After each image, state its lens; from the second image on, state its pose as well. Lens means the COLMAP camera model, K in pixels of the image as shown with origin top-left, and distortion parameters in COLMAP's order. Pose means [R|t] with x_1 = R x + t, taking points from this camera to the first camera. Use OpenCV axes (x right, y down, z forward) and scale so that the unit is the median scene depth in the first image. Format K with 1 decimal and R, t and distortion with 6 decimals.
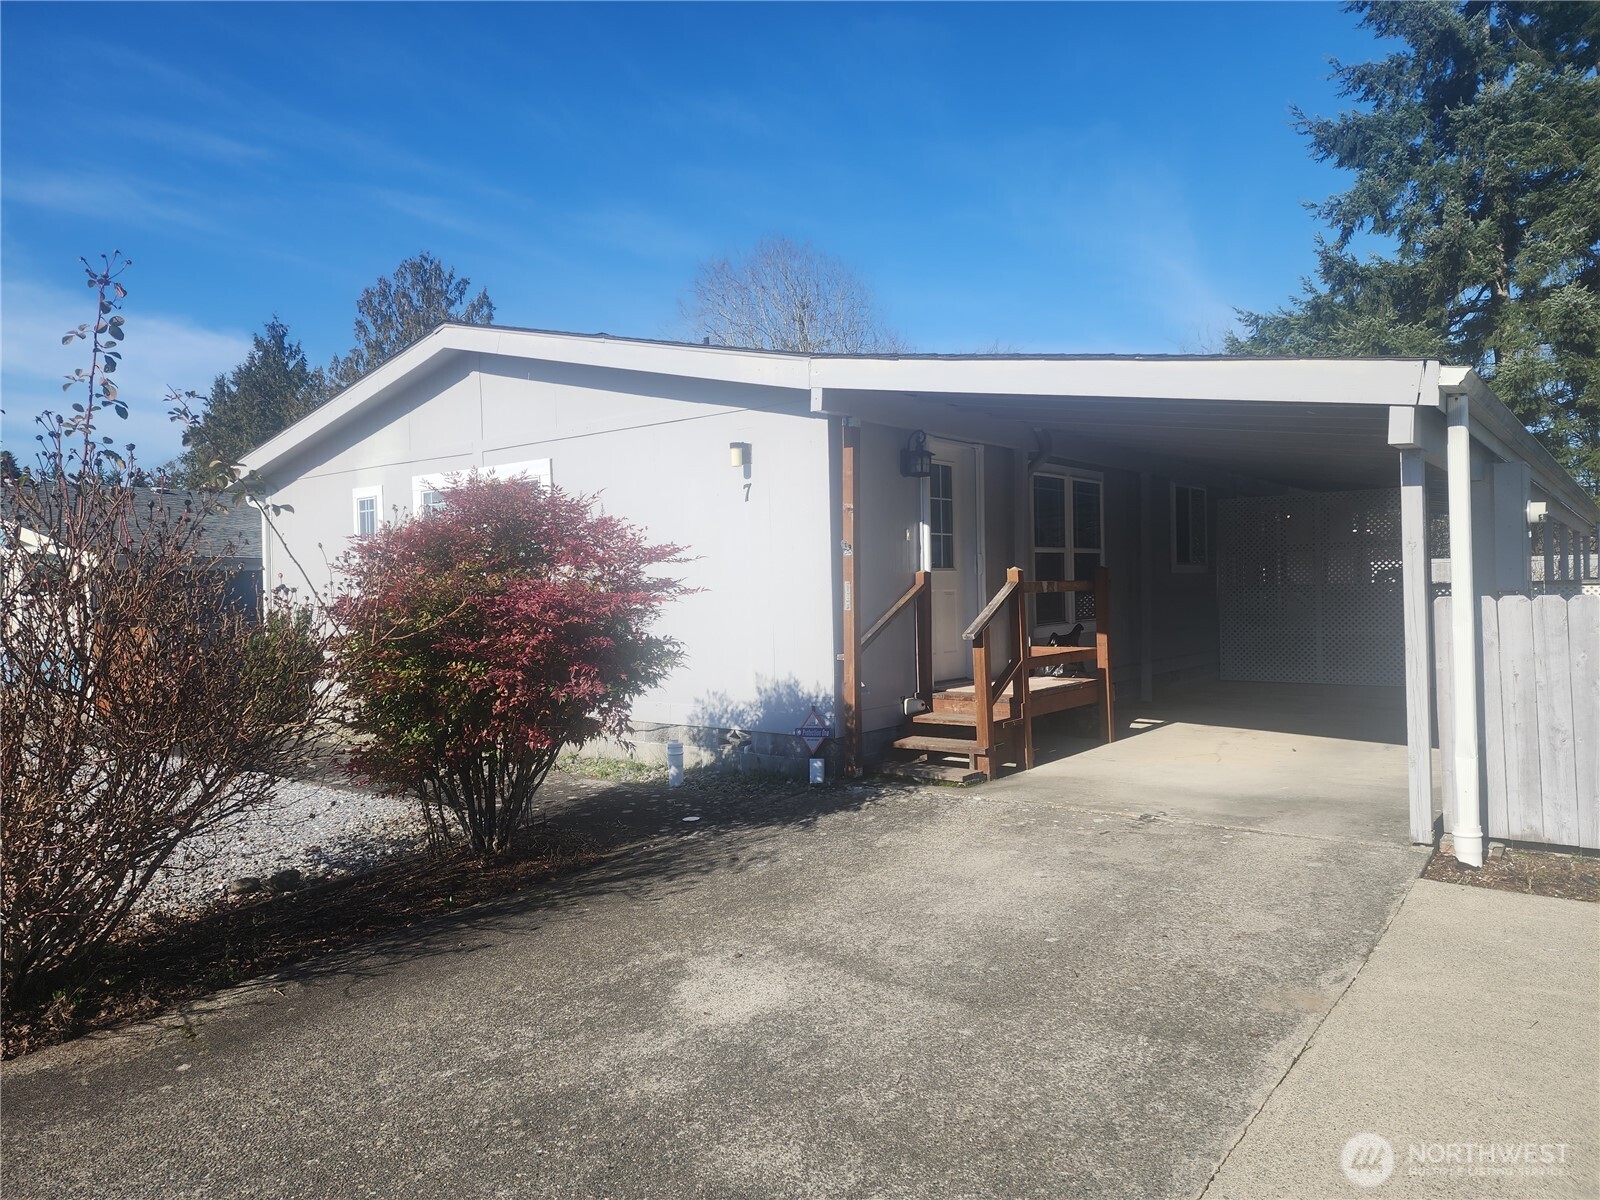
lens RADIAL K [[1057.9, 0, 778.5], [0, 1057.9, 604.8], [0, 0, 1]] dist [0.065841, -0.056412]
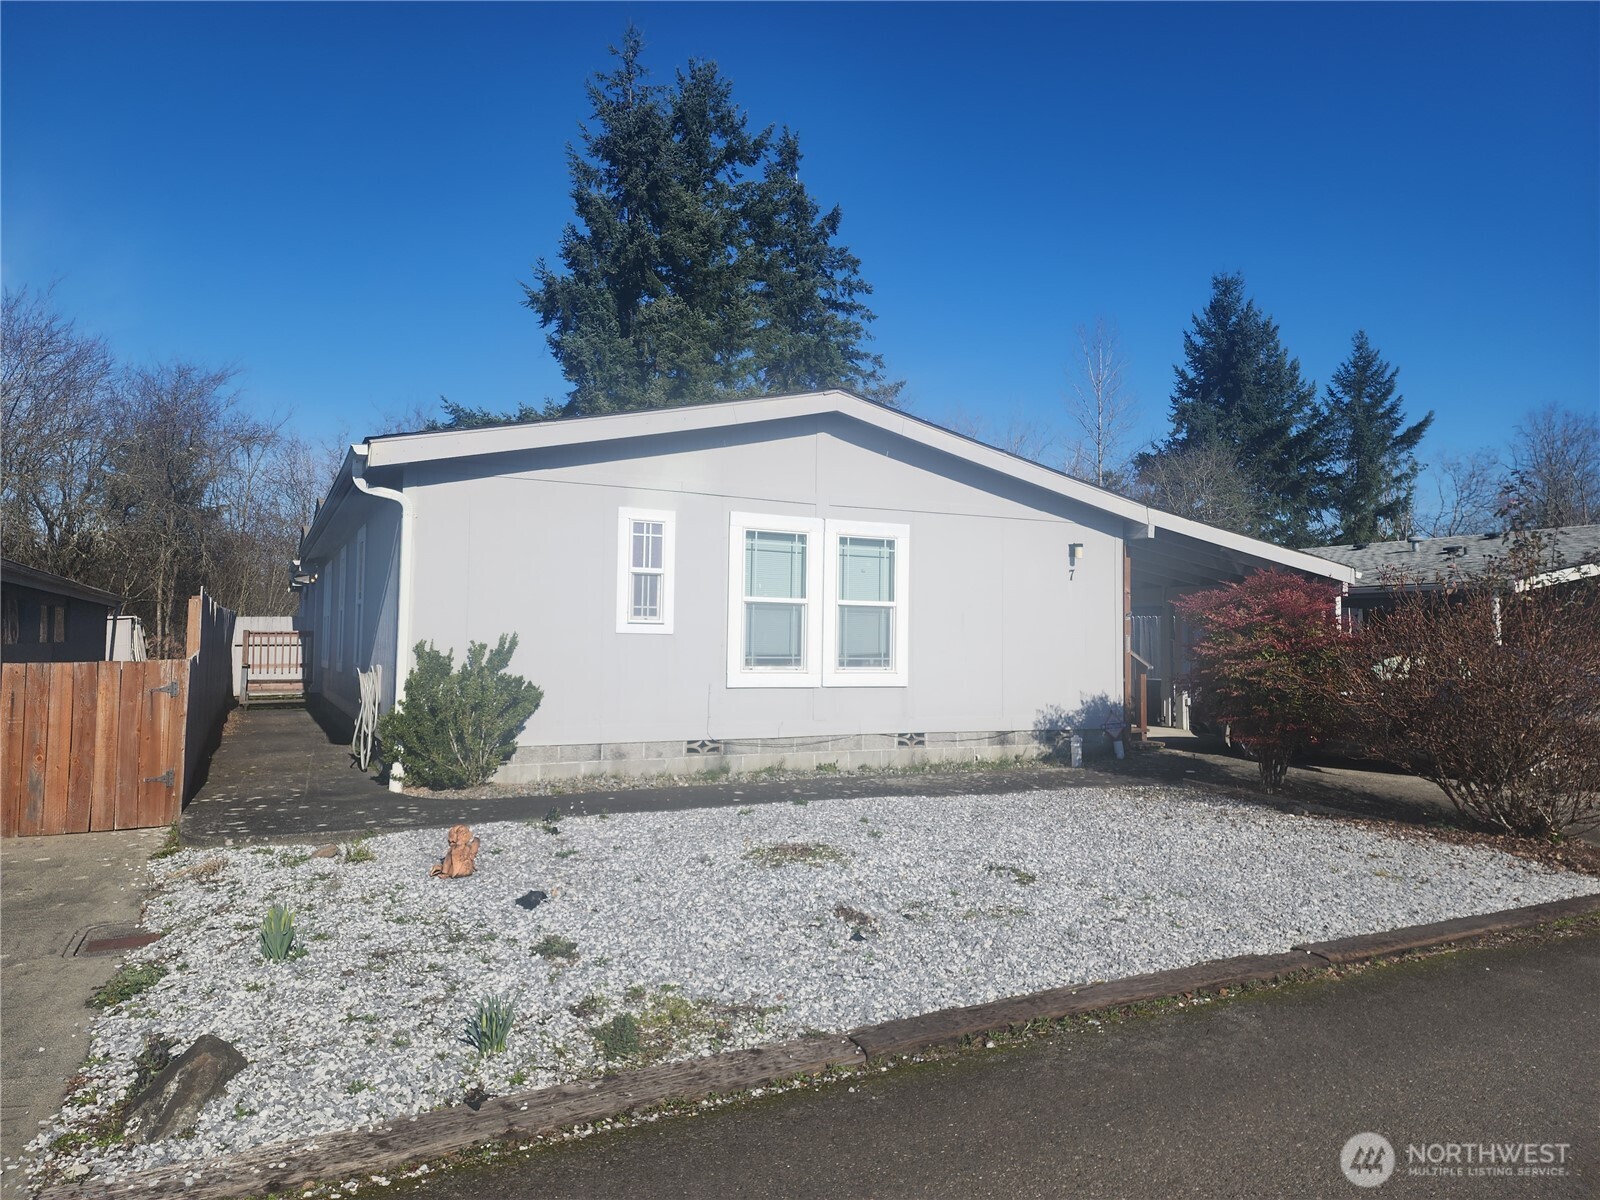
lens RADIAL K [[1057.9, 0, 778.5], [0, 1057.9, 604.8], [0, 0, 1]] dist [0.065841, -0.056412]
pose [[0.497859, 0.035430, 0.866534, -1.612624], [-0.038069, 0.999095, -0.018978, -0.016808], [-0.866422, -0.023540, 0.498757, 0.603902]]
